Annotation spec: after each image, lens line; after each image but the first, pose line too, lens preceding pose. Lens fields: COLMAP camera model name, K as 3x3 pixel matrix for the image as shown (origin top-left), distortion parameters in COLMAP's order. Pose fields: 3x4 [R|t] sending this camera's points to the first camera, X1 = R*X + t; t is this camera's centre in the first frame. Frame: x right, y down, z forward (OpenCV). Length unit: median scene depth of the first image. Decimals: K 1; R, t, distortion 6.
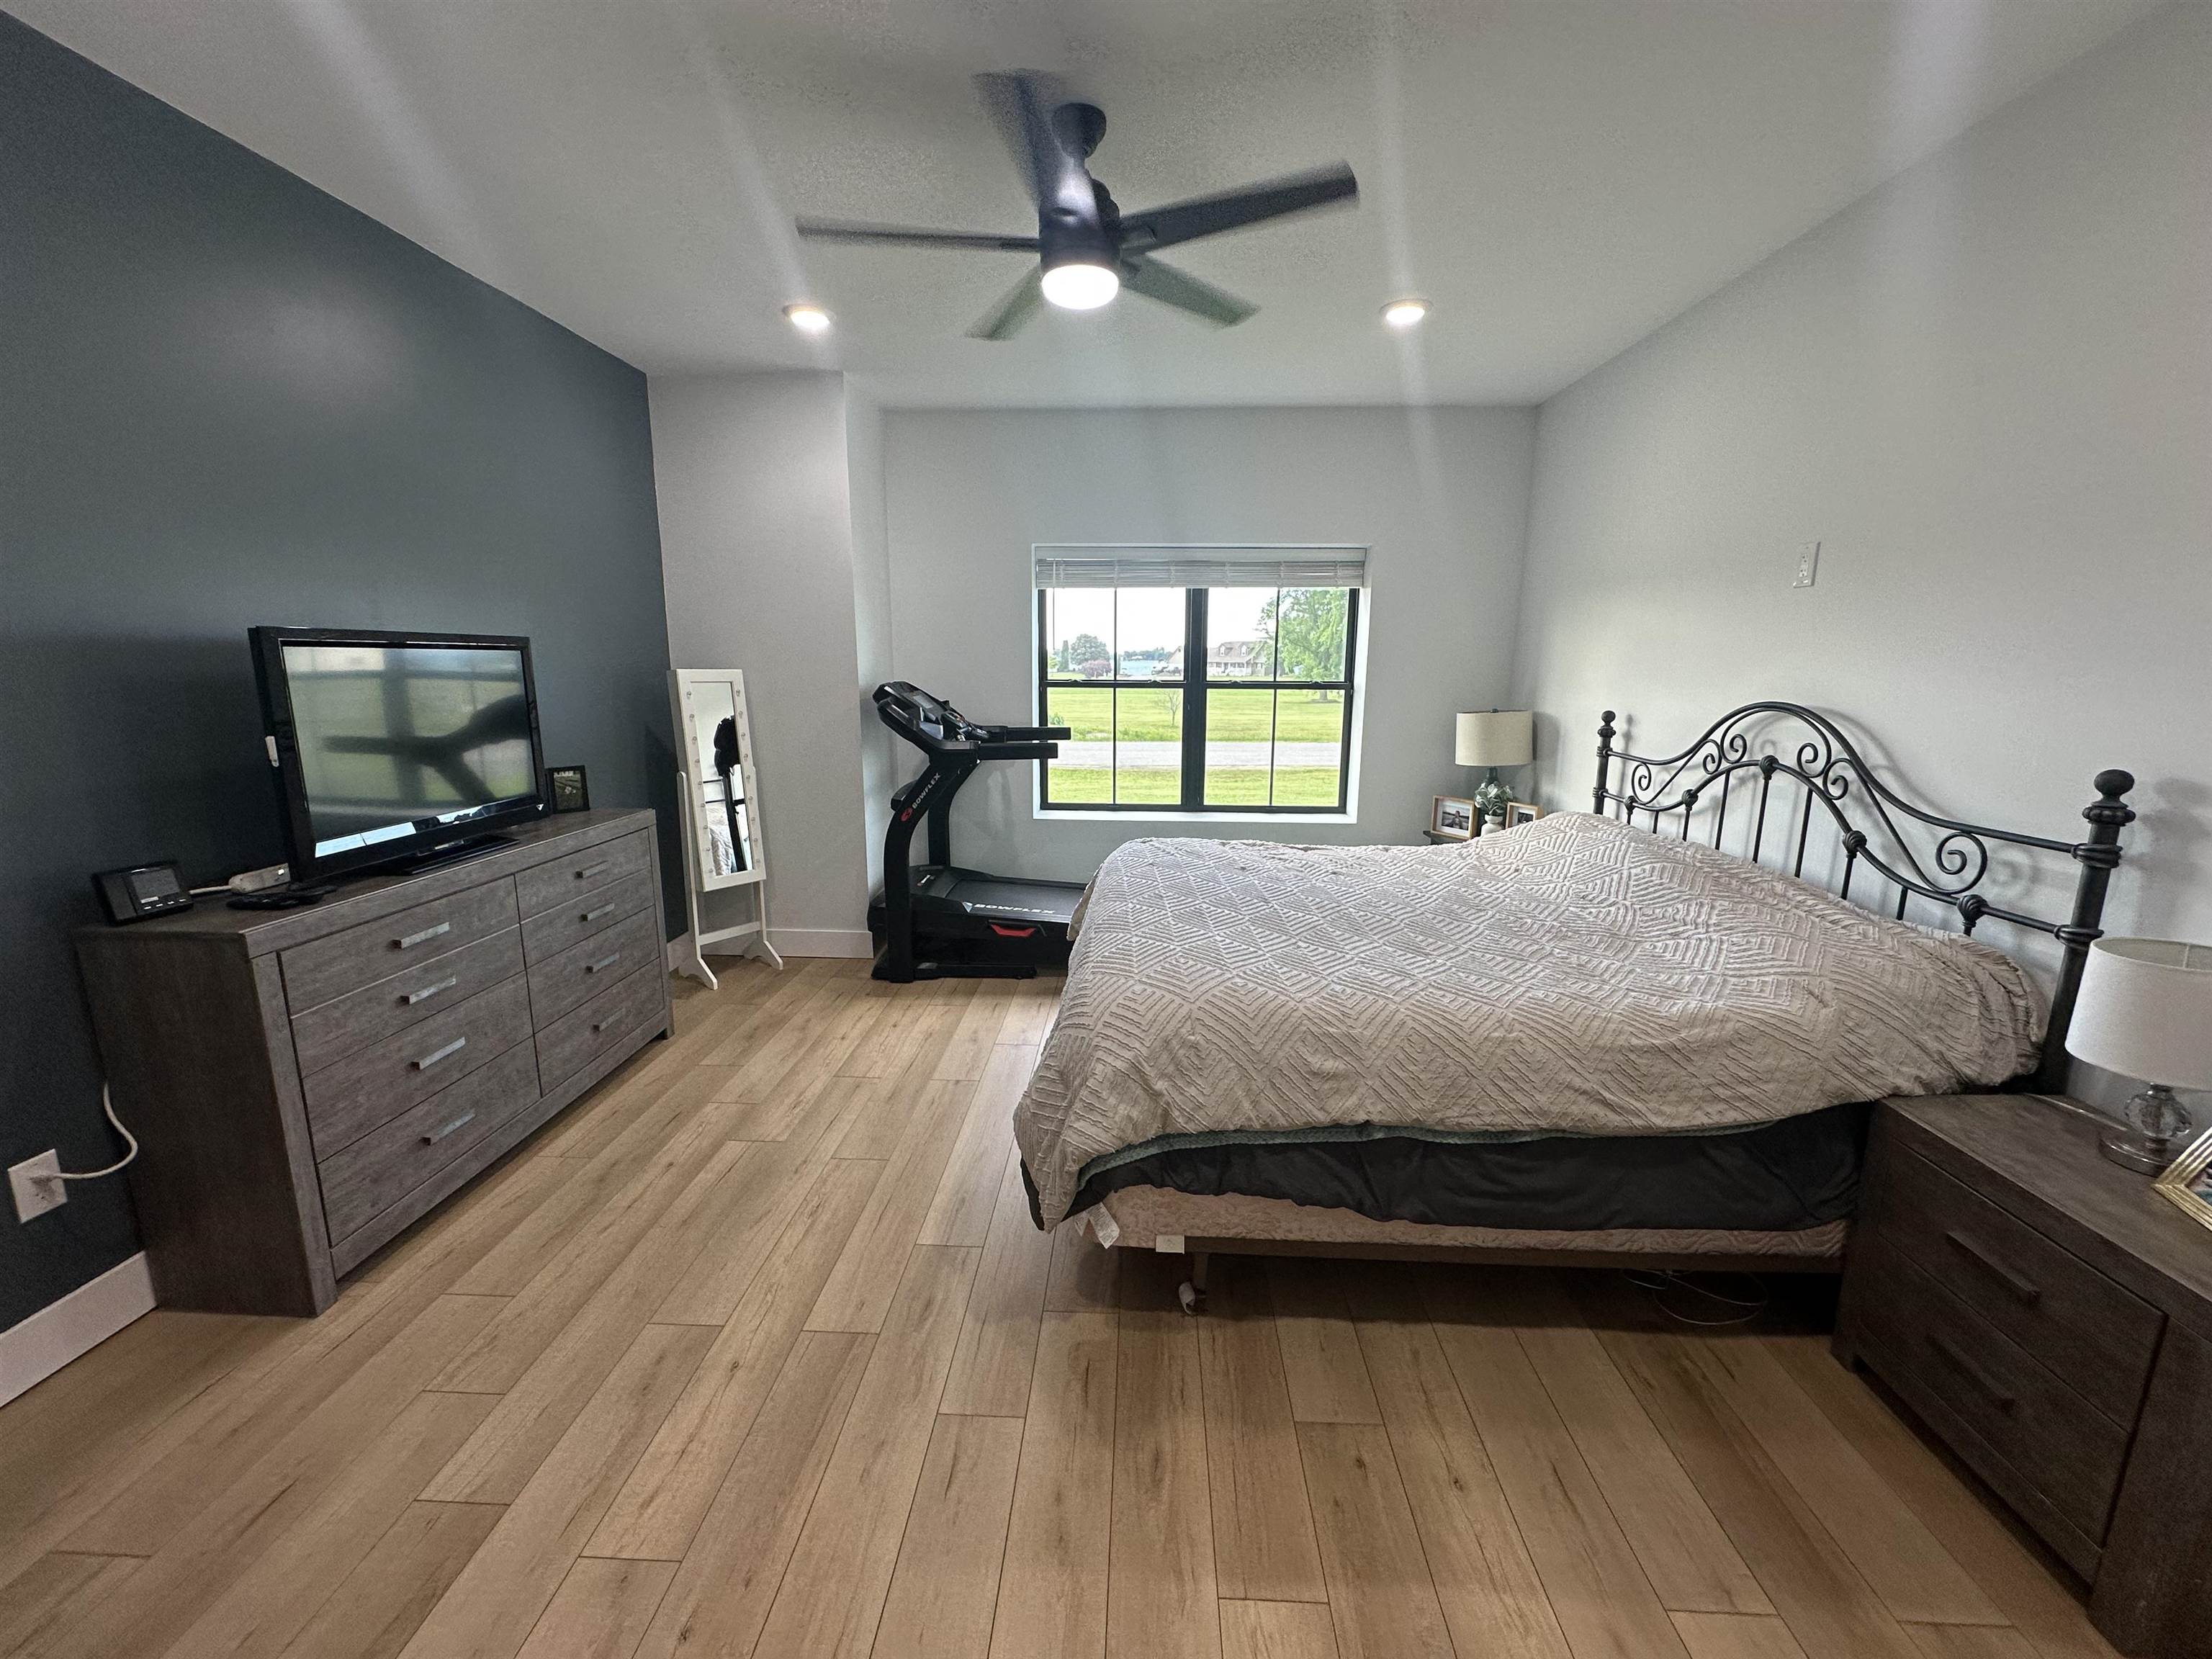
lens RADIAL K [[883.1, 0, 1117.5], [0, 883.1, 832.6], [0, 0, 1]] dist [-0.000144, 0.000162]
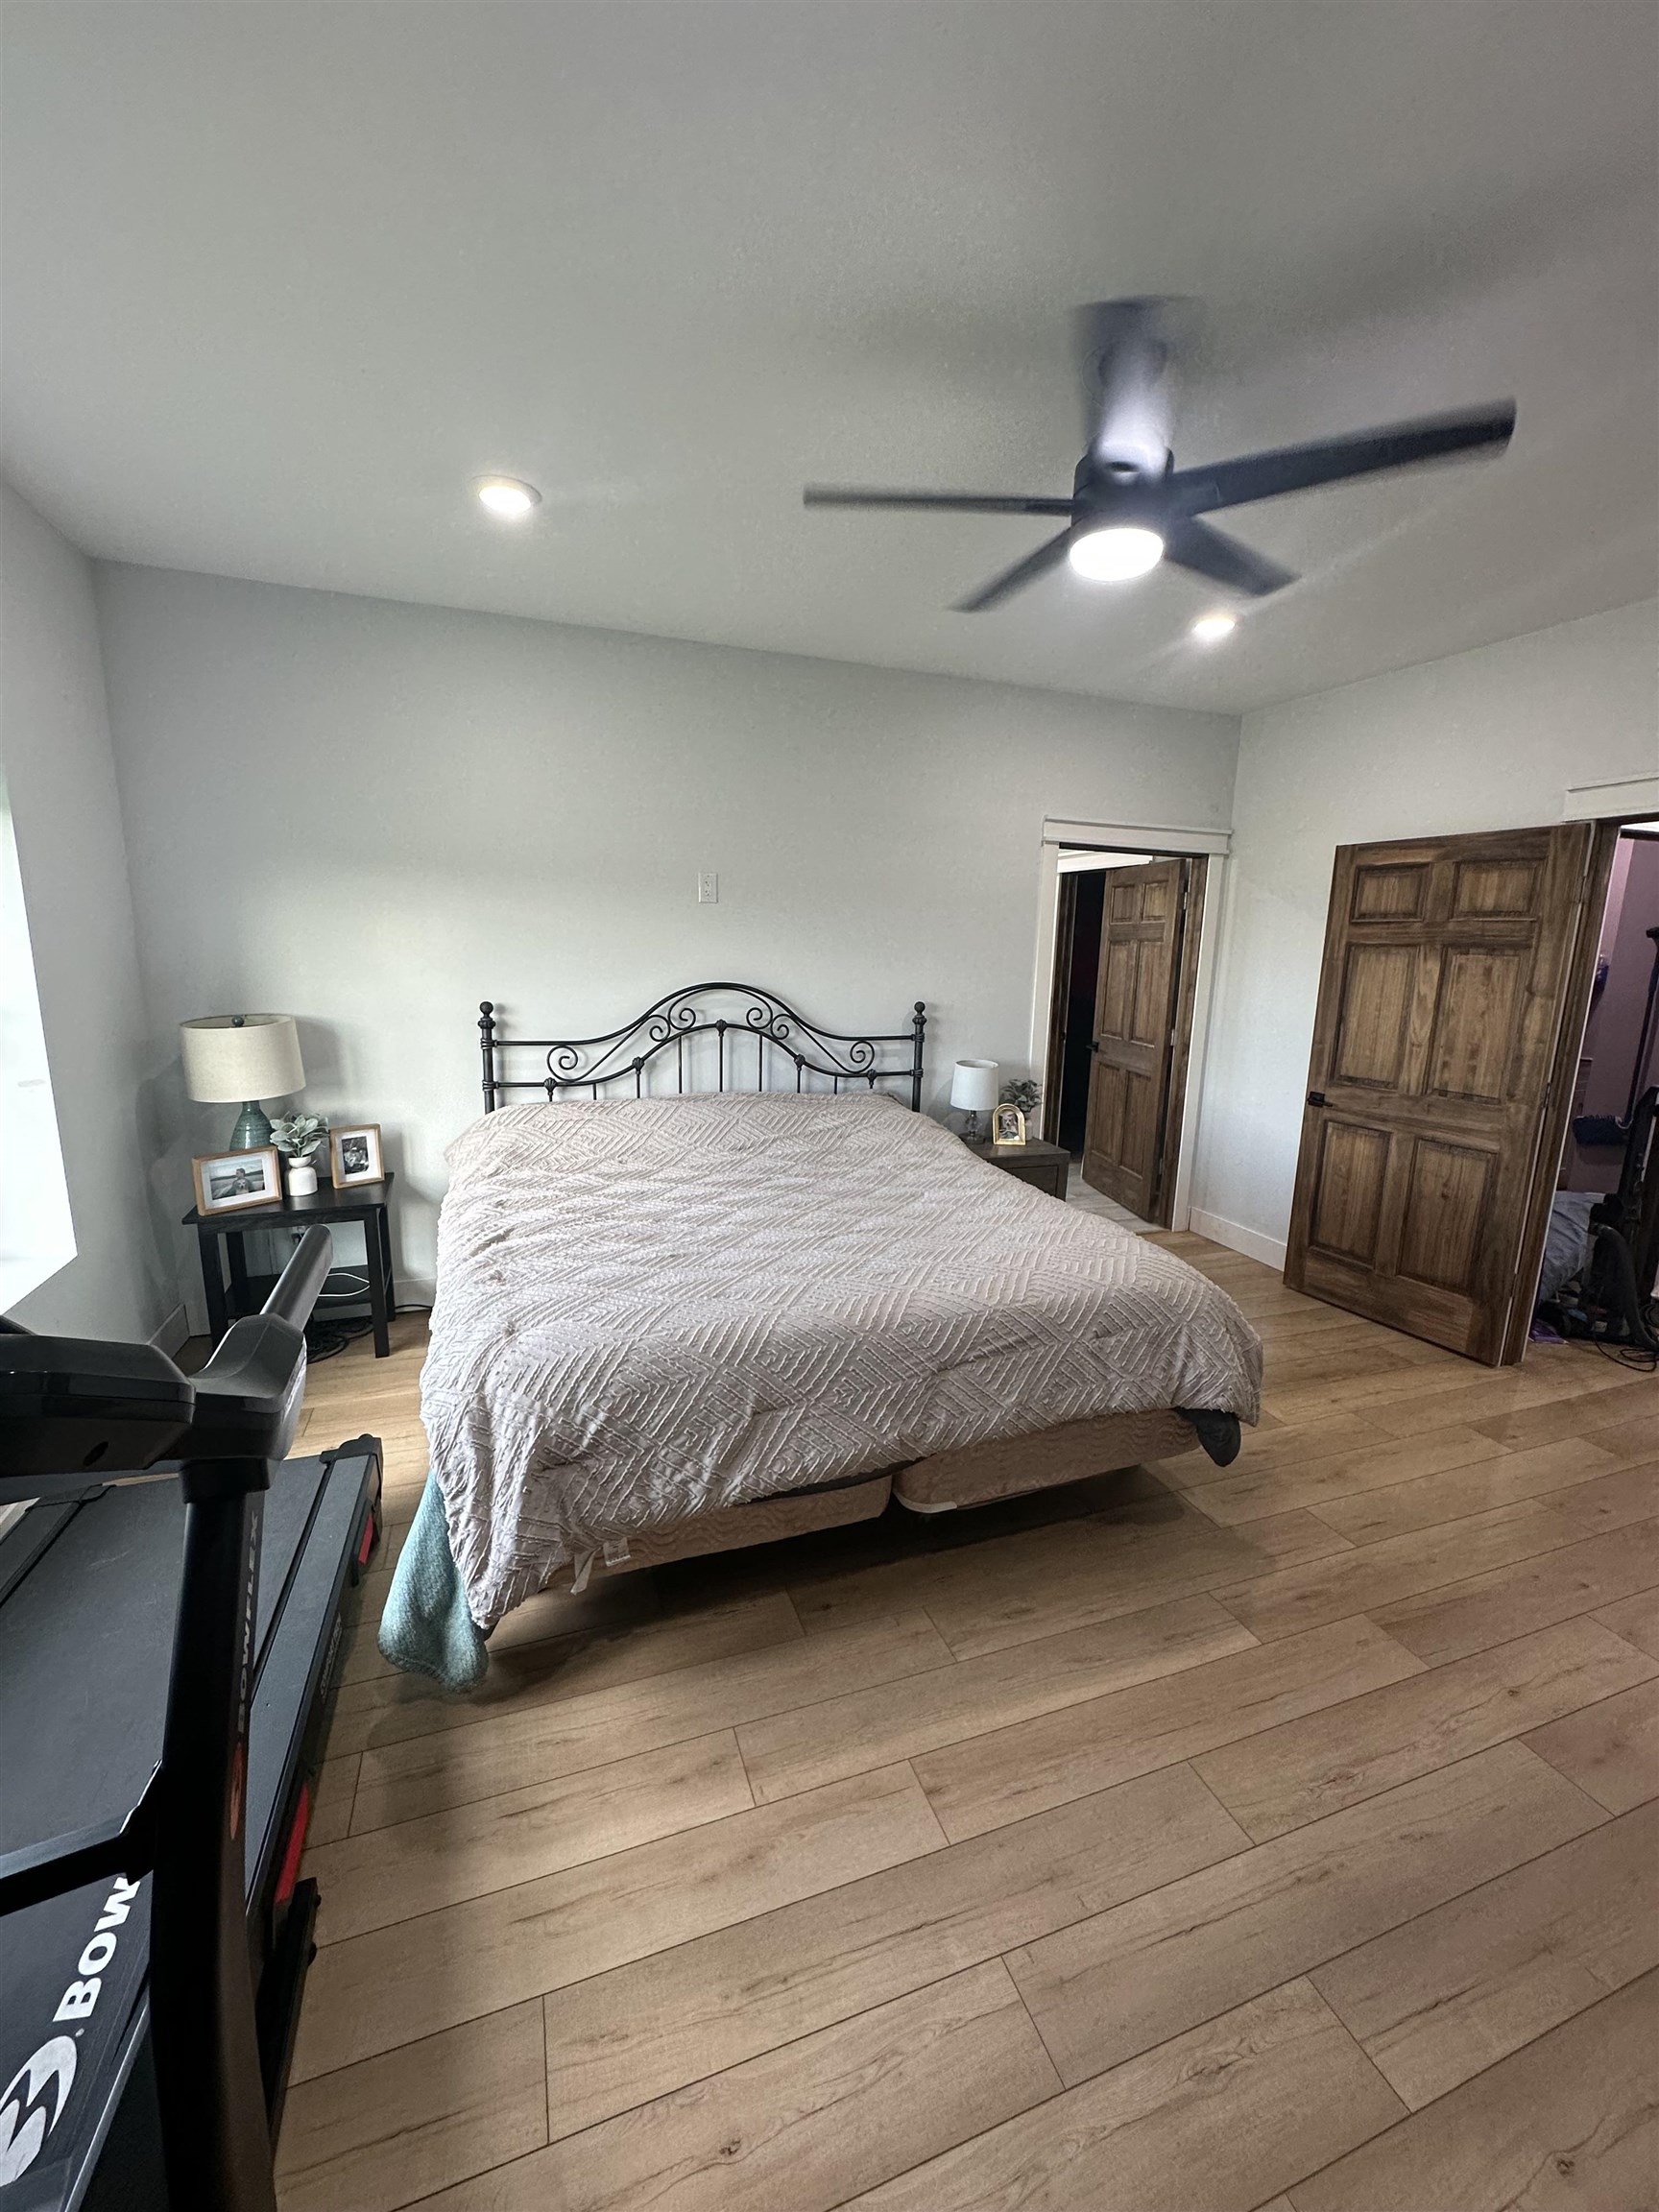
lens RADIAL K [[883.1, 0, 830.8], [0, 883.1, 1097.4], [0, 0, 1]] dist [-0.000144, 0.000162]
pose [[-0.370095, -0.183902, 0.910610, -0.726549], [0.152580, 0.954866, 0.254853, -0.334251], [-0.916378, 0.233260, -0.325331, 1.456495]]
